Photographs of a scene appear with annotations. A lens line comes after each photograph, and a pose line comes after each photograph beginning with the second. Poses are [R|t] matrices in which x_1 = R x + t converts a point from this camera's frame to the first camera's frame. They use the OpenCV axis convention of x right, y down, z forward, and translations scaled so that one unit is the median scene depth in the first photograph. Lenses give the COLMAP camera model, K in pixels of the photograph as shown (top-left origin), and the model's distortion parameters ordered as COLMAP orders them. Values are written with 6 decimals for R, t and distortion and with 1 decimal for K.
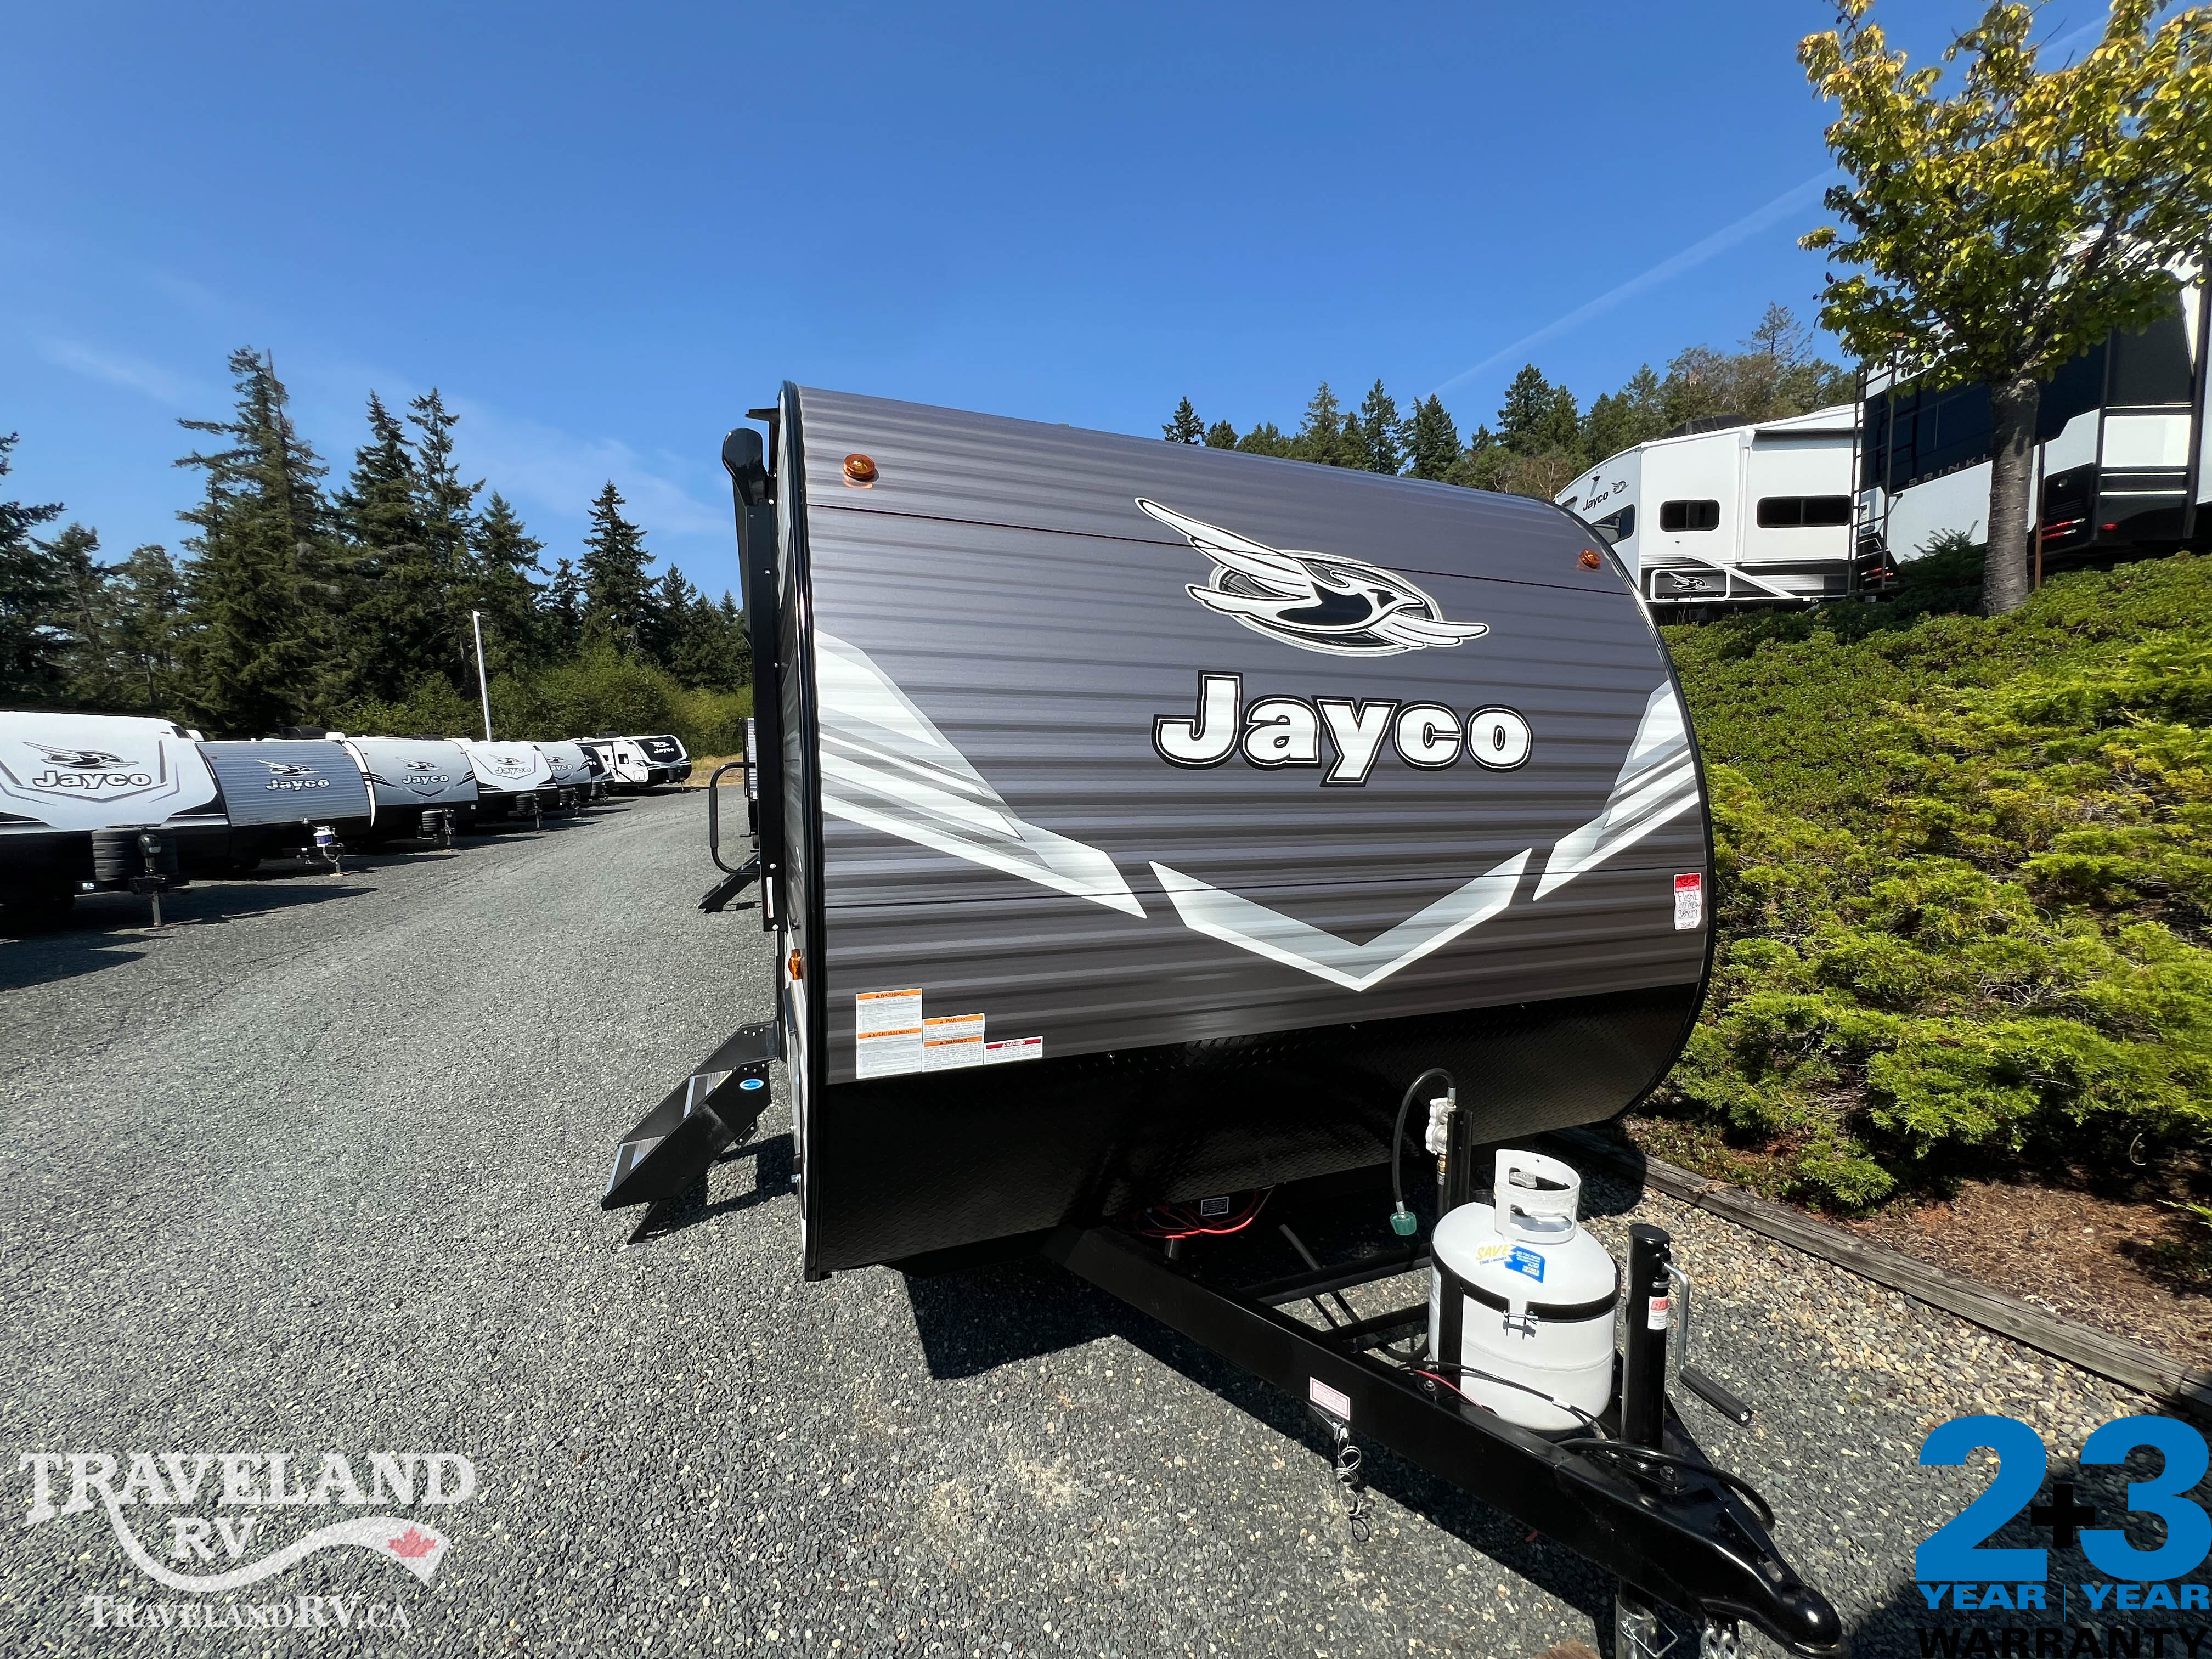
lens RADIAL K [[883.4, 0, 1112.3], [0, 883.4, 826.6], [0, 0, 1]] dist [-0.002199, 0.000219]
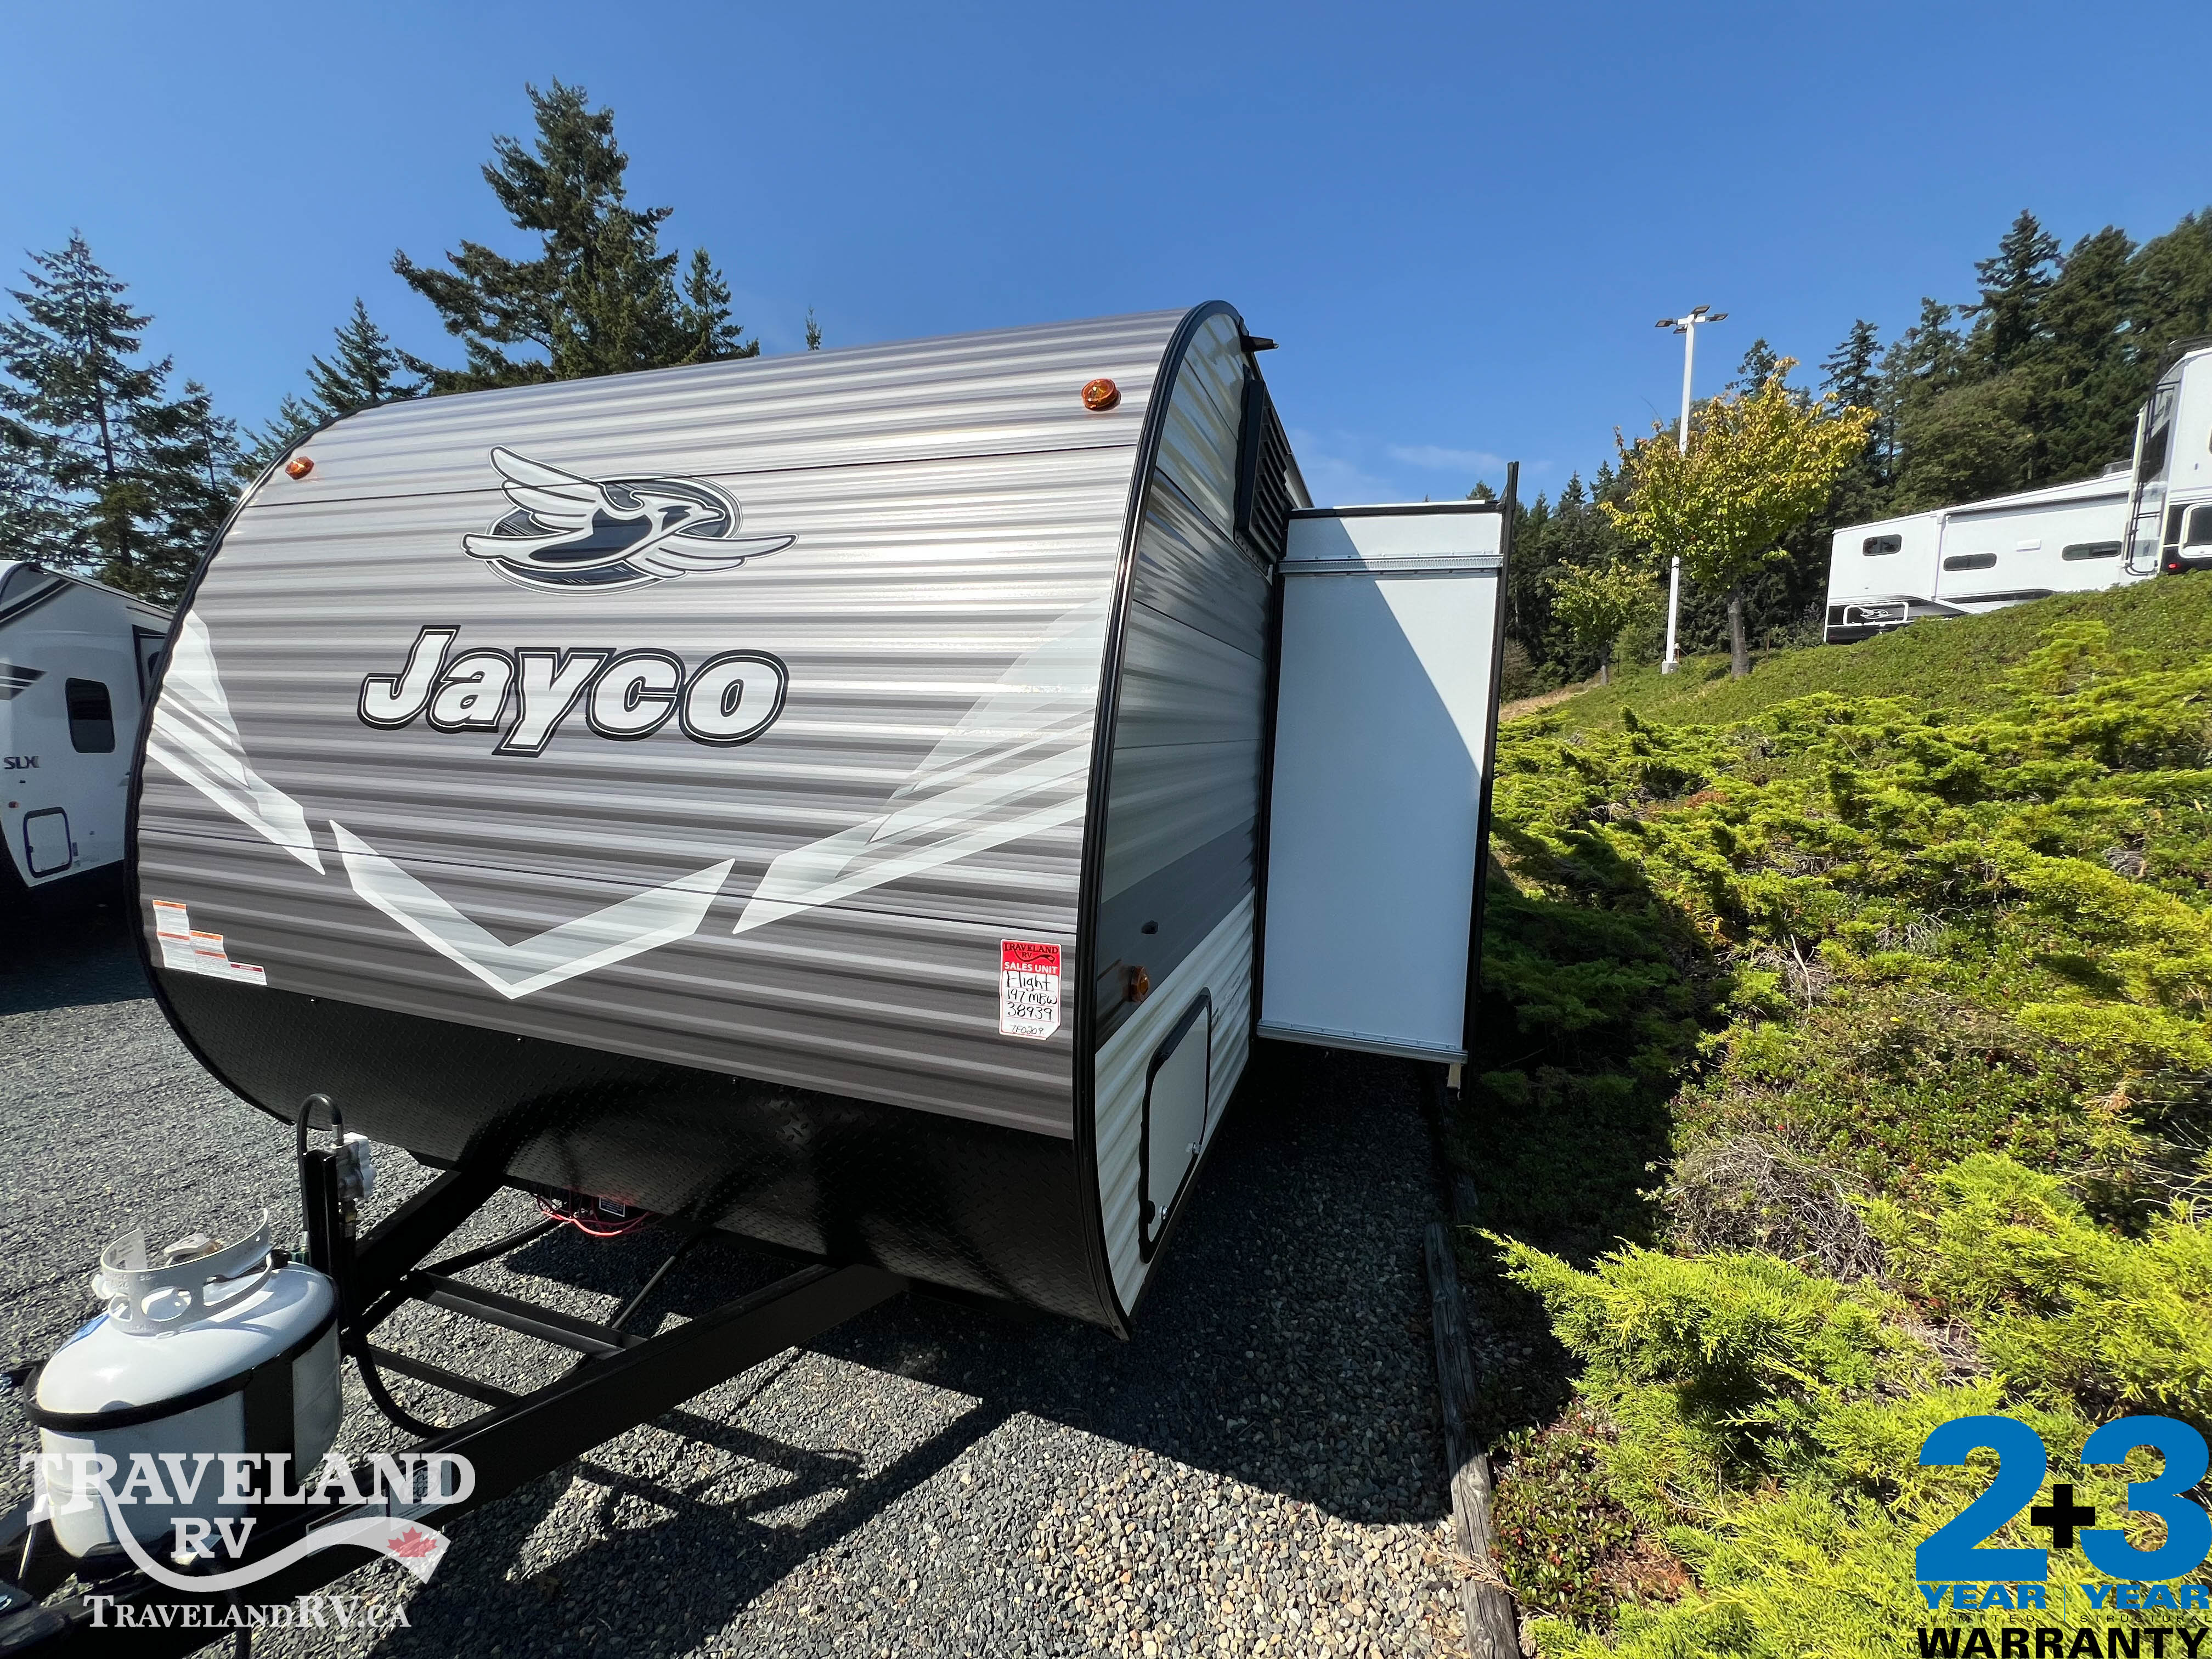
lens RADIAL K [[883.4, 0, 1112.3], [0, 883.4, 826.6], [0, 0, 1]] dist [-0.002199, 0.000219]
pose [[0.768097, 0.092352, -0.633638, 1.256556], [-0.067419, 0.995708, 0.063398, -0.070695], [0.636774, -0.005976, 0.771027, 0.726870]]
